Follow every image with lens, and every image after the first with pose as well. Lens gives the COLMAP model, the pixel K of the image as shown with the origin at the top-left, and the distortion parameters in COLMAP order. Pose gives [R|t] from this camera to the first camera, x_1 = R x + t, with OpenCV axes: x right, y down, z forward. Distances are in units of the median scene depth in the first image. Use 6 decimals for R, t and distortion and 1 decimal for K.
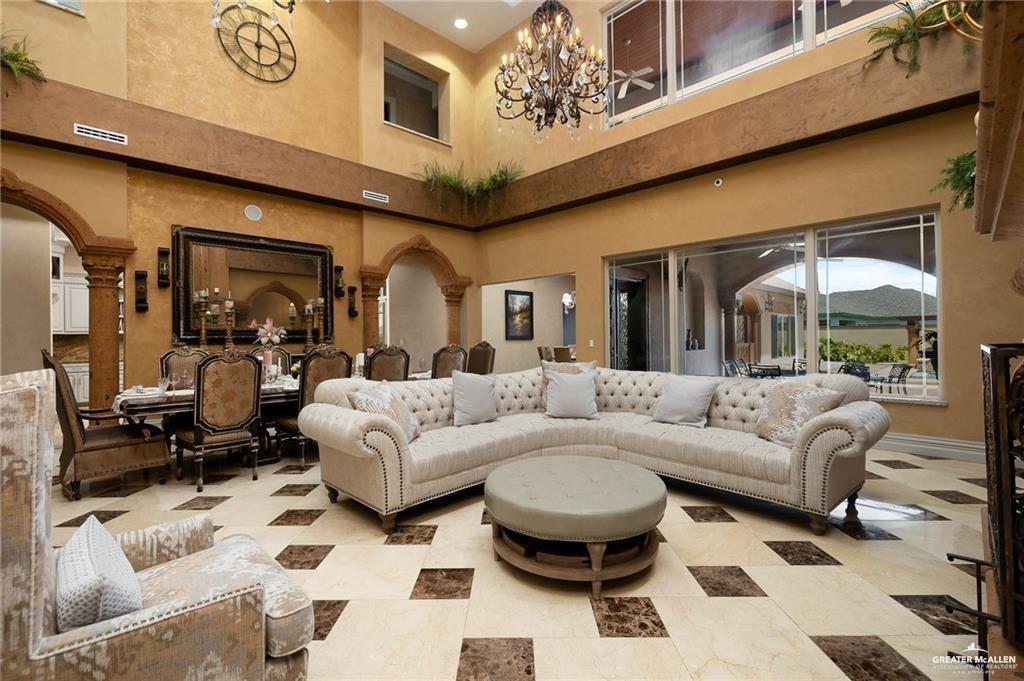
lens RADIAL K [[456.0, 0, 510.9], [0, 456.0, 323.7], [0, 0, 1]] dist [-0.000381, -0.000082]
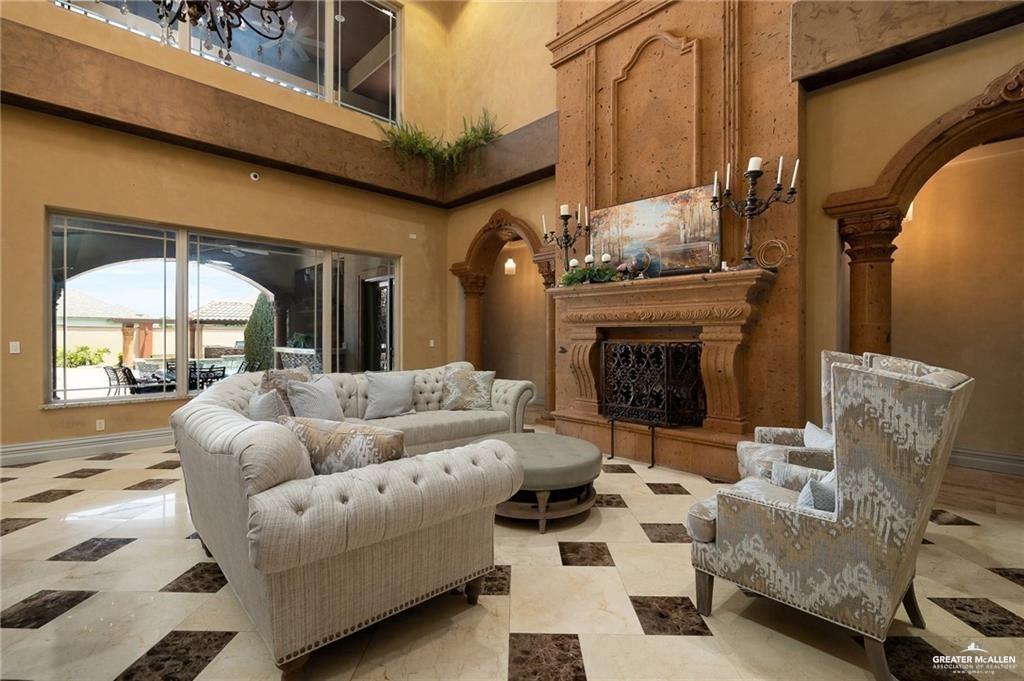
lens RADIAL K [[451.1, 0, 512.0], [0, 451.1, 340.5], [0, 0, 1]] dist [-0.035839, 0.009563]
pose [[0.004571, 0.004441, 0.999980, -1.046570], [-0.033421, 0.999432, -0.004285, 0.040667], [-0.999431, -0.033400, 0.004717, 0.989969]]
